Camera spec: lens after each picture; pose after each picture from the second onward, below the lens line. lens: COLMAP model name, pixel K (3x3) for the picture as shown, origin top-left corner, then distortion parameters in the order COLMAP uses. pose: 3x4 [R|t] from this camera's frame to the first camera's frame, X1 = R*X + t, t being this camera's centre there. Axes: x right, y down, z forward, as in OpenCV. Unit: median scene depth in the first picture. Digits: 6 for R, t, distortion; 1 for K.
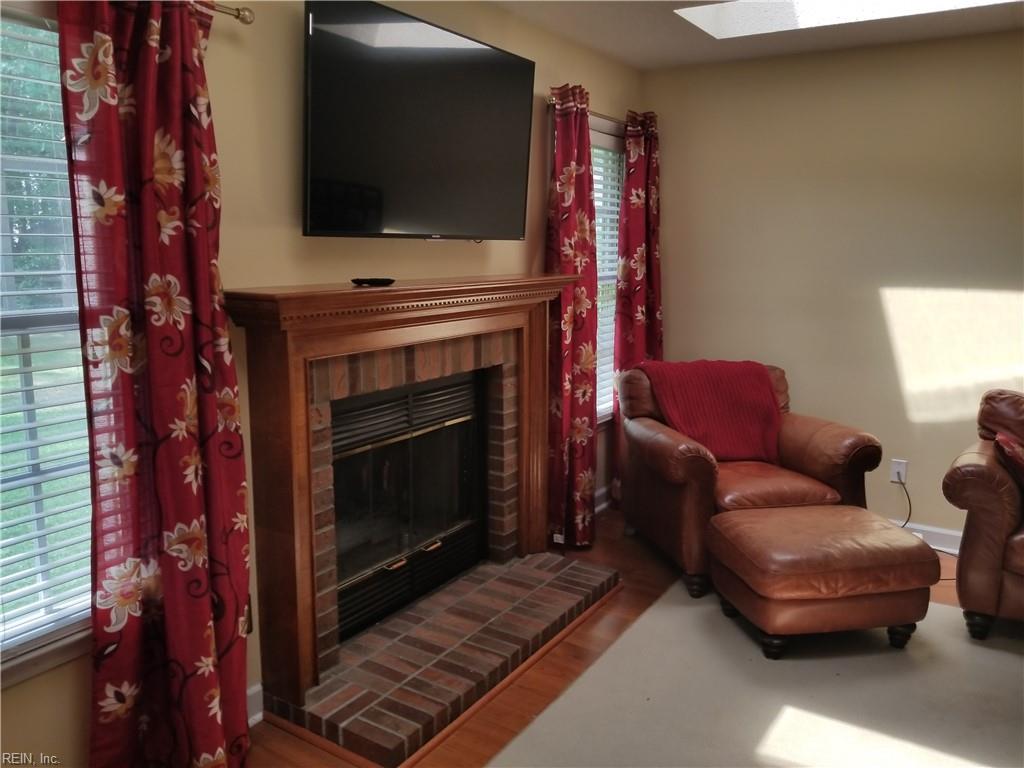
lens RADIAL K [[795.1, 0, 510.9], [0, 795.1, 363.1], [0, 0, 1]] dist [0.087787, -0.140816]
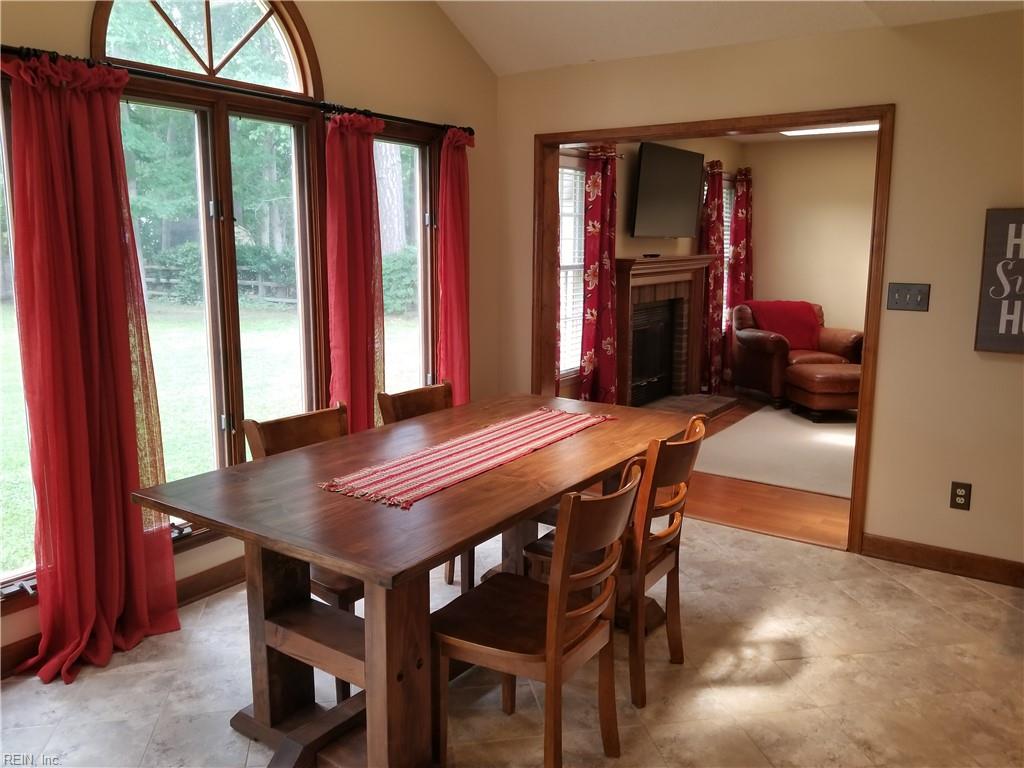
lens RADIAL K [[795.1, 0, 510.9], [0, 795.1, 363.1], [0, 0, 1]] dist [0.087787, -0.140816]
pose [[0.999375, 0.004438, -0.035056, -0.358084], [-0.004140, 0.999955, 0.008579, 0.144885], [0.035093, -0.008428, 0.999349, -1.016309]]
